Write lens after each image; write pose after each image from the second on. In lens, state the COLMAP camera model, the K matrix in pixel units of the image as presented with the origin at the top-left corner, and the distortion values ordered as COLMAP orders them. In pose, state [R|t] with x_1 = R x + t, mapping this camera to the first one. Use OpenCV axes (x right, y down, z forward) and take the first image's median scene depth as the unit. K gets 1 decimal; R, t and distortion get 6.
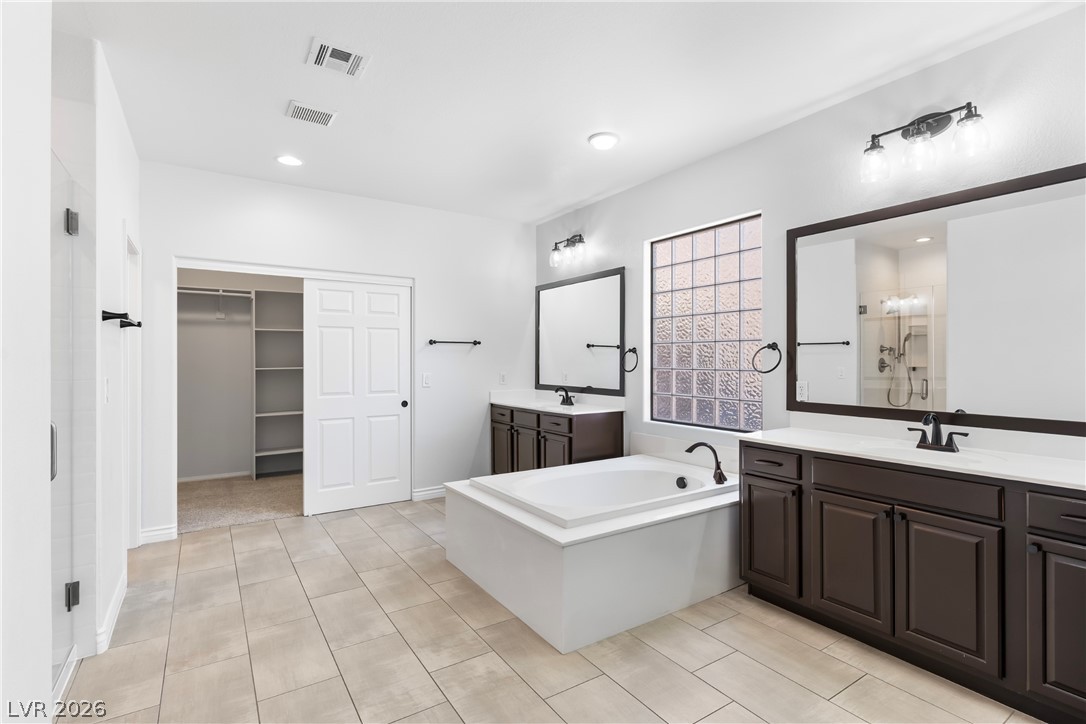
lens RADIAL K [[513.8, 0, 549.5], [0, 513.8, 357.5], [0, 0, 1]] dist [0.003799, -0.001516]
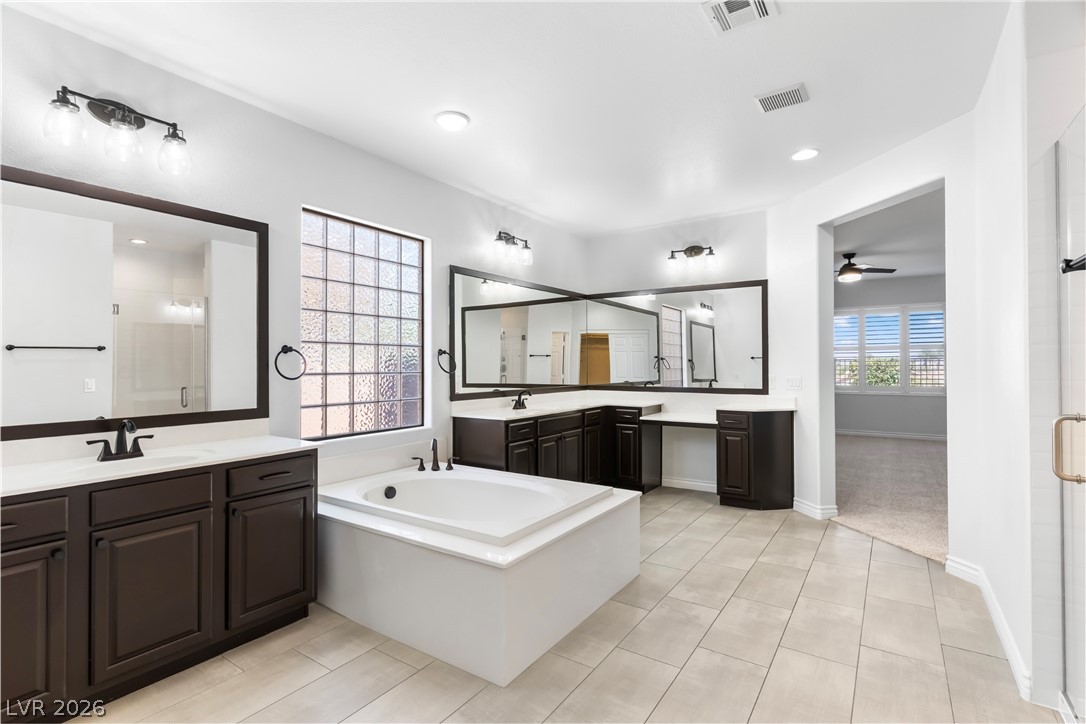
lens RADIAL K [[513.8, 0, 538.2], [0, 513.8, 356.4], [0, 0, 1]] dist [0.003799, -0.001516]
pose [[-0.367403, 0.014720, 0.929945, -0.690155], [-0.002134, 0.999859, -0.016670, 0.007656], [-0.930059, -0.008110, -0.367320, 1.041079]]
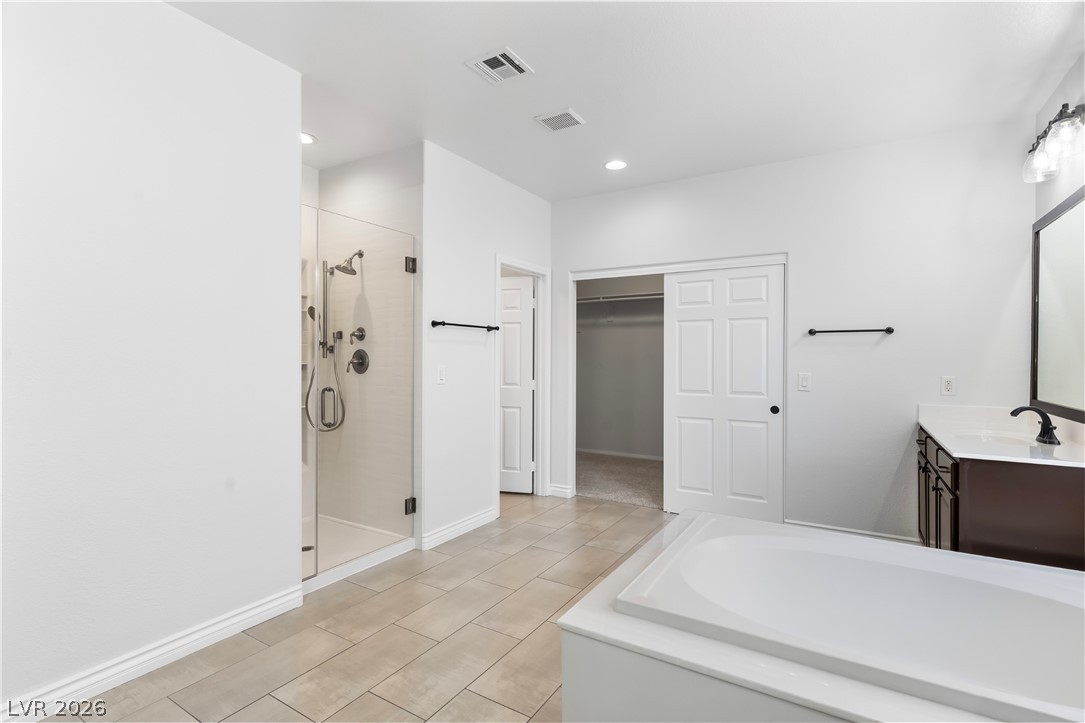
lens RADIAL K [[513.4, 0, 541.8], [0, 513.4, 357.5], [0, 0, 1]] dist [0.003799, -0.001516]
pose [[0.420501, 0.004752, -0.907280, 0.368942], [-0.000352, 0.999987, 0.005075, 0.004324], [0.907292, -0.001815, 0.420497, 0.406188]]
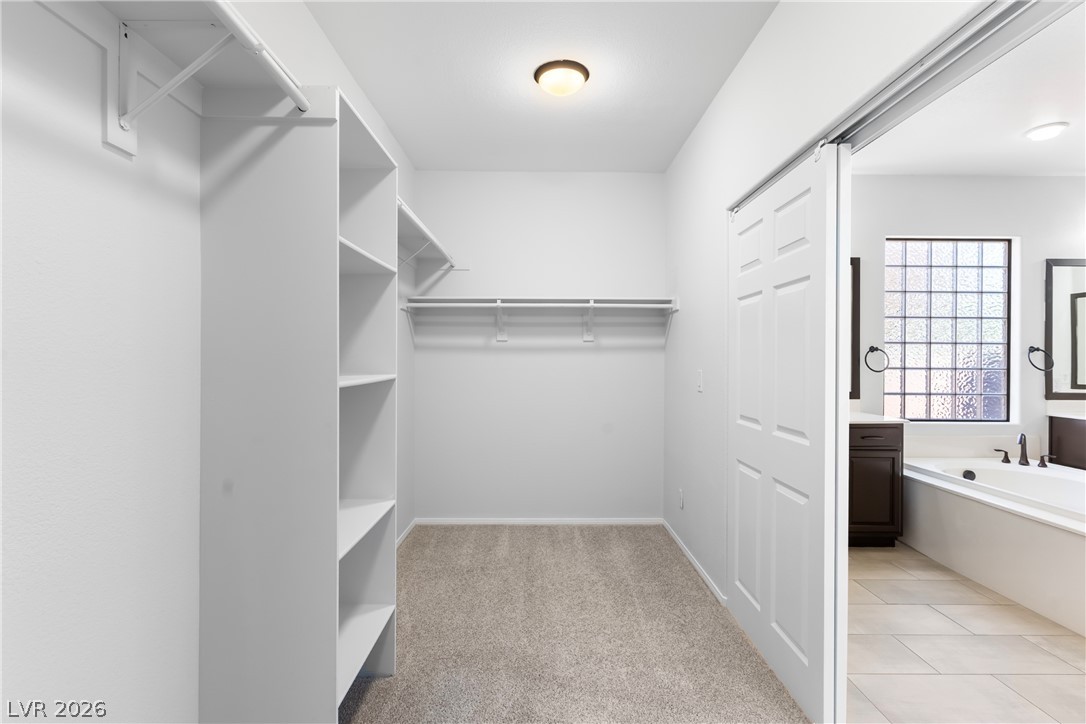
lens RADIAL K [[513.8, 0, 544.9], [0, 513.8, 358.3], [0, 0, 1]] dist [0.003799, -0.001516]
pose [[0.549366, -0.000137, 0.835582, -1.058772], [-0.010394, 0.999921, 0.006997, 0.002958], [-0.835517, -0.012529, 0.549321, 1.093200]]
